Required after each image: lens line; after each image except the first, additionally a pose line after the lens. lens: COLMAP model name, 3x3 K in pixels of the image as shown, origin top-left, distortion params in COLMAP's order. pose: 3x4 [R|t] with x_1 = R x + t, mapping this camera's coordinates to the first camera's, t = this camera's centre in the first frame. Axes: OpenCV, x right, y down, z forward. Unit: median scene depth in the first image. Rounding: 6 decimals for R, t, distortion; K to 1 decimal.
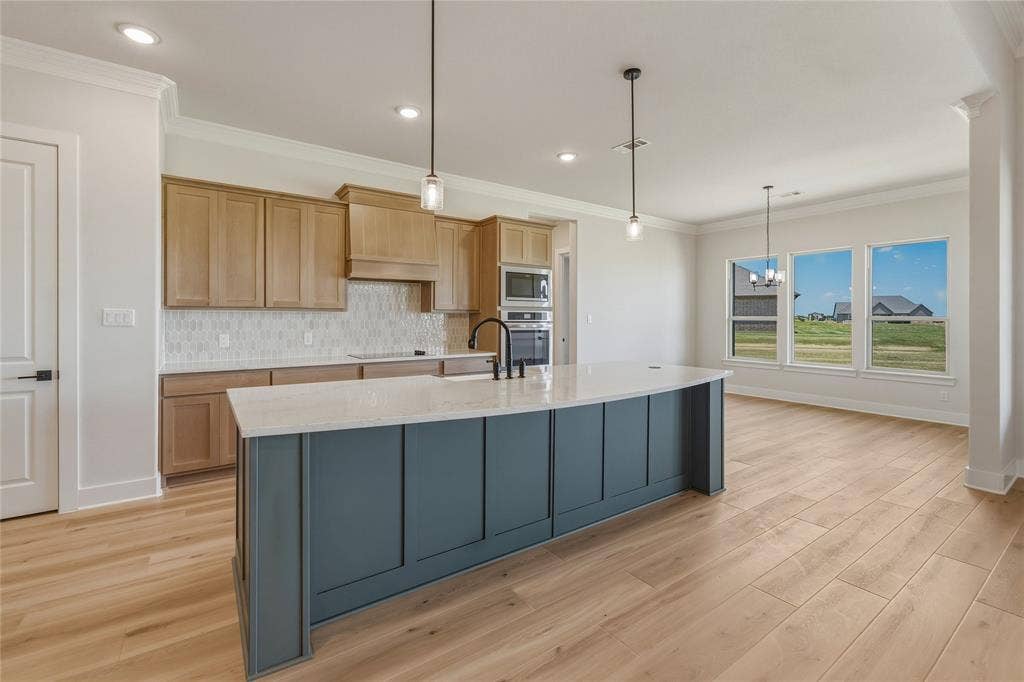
lens RADIAL K [[447.8, 0, 513.5], [0, 447.8, 319.0], [0, 0, 1]] dist [-0.000818, 0.000022]
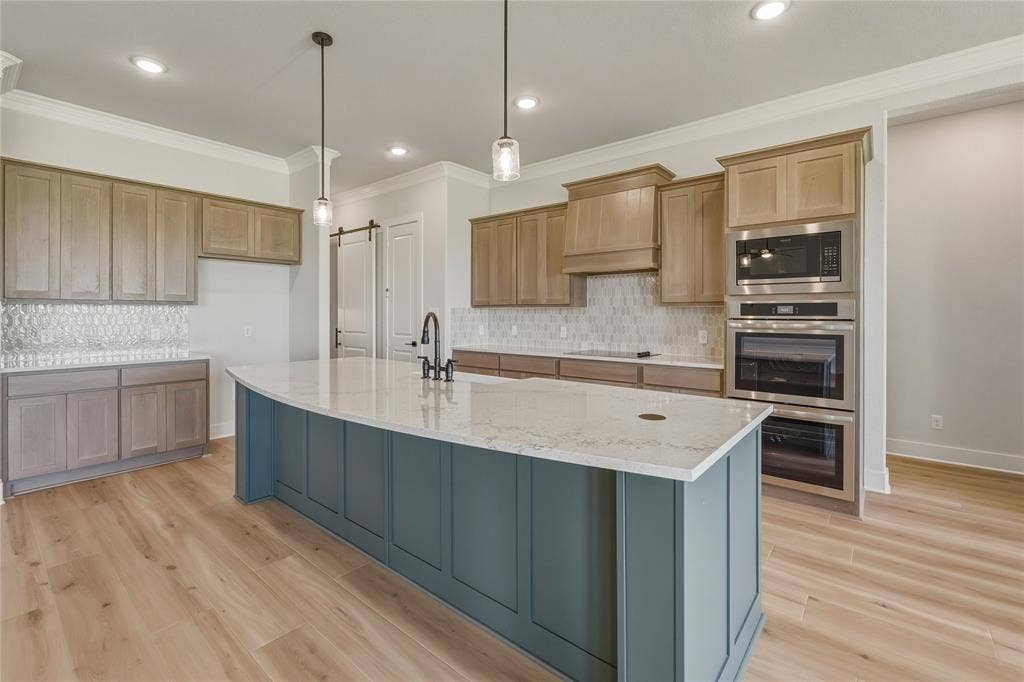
lens RADIAL K [[448.2, 0, 513.3], [0, 448.2, 313.7], [0, 0, 1]] dist [0.002991, 0.000405]
pose [[0.264686, -0.001222, -0.964334, 0.651759], [-0.003219, 0.999993, -0.002151, 0.001529], [0.964329, 0.003674, 0.264680, 0.659038]]
